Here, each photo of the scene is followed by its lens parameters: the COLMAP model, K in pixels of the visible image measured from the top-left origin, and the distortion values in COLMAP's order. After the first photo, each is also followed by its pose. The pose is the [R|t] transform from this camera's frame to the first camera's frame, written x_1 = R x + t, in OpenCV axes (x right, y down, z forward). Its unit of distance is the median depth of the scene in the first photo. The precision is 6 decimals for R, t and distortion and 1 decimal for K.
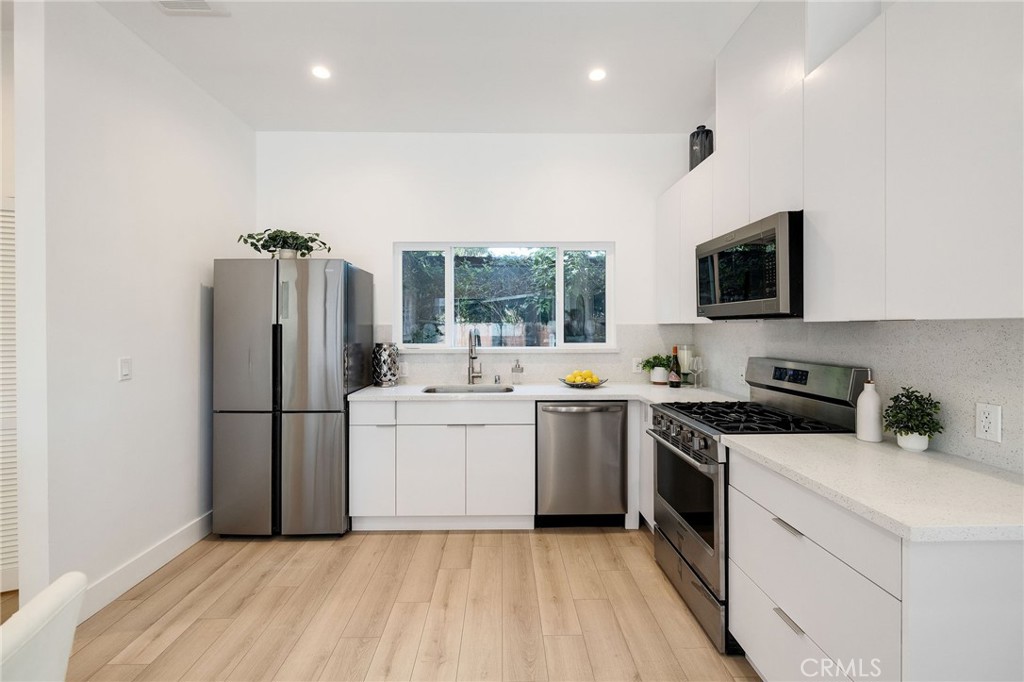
lens RADIAL K [[437.5, 0, 509.4], [0, 437.5, 327.8], [0, 0, 1]] dist [0.000447, 0.000090]
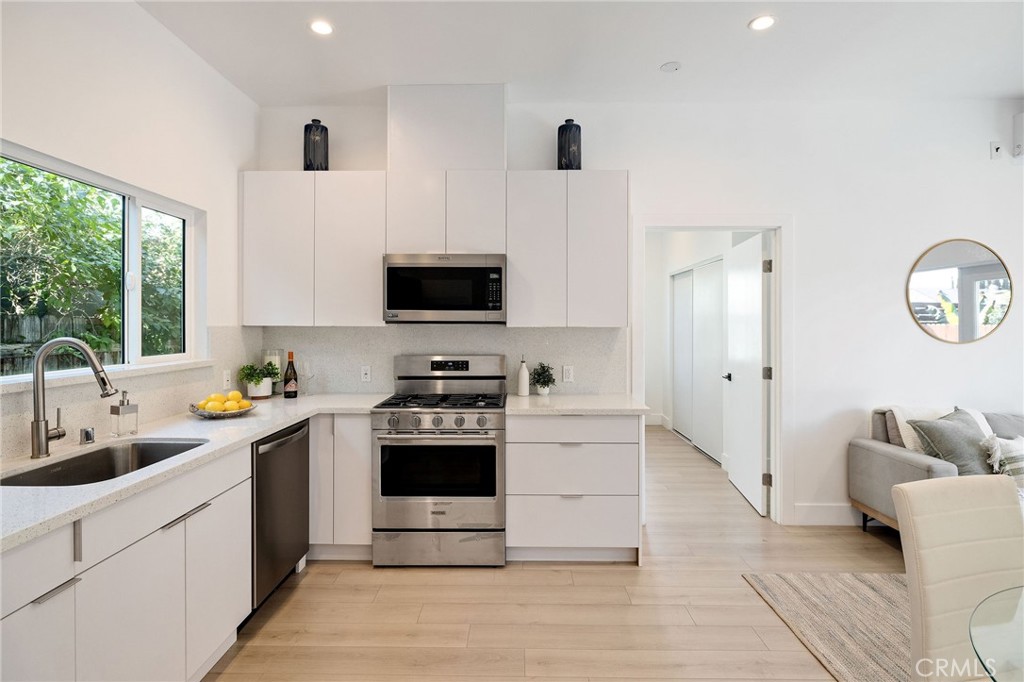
lens RADIAL K [[504.8, 0, 516.2], [0, 504.8, 327.1], [0, 0, 1]] dist [-0.003233, -0.000150]
pose [[0.032484, -0.000605, 0.999472, -0.700999], [-0.001940, 0.999998, 0.000668, -0.009374], [-0.999470, -0.001961, 0.032483, 0.572741]]
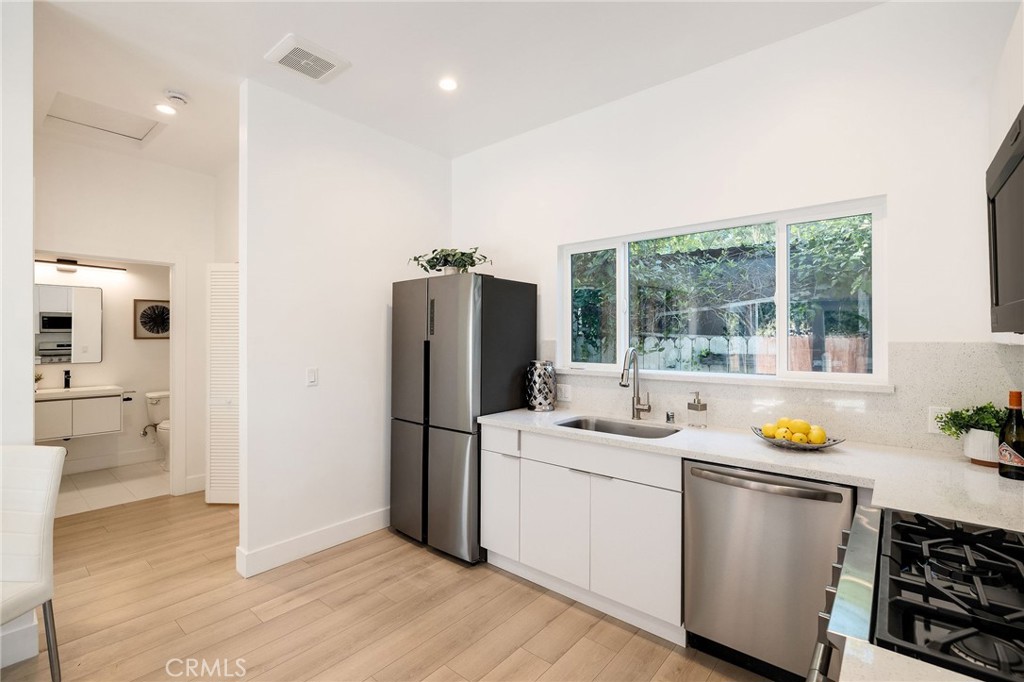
lens RADIAL K [[459.7, 0, 512.4], [0, 459.7, 337.3], [0, 0, 1]] dist [-0.002375, -0.000330]
pose [[0.749652, 0.001316, -0.661831, 0.330341], [-0.000404, 0.999999, 0.001532, -0.017013], [0.661833, -0.000881, 0.749651, 0.305432]]
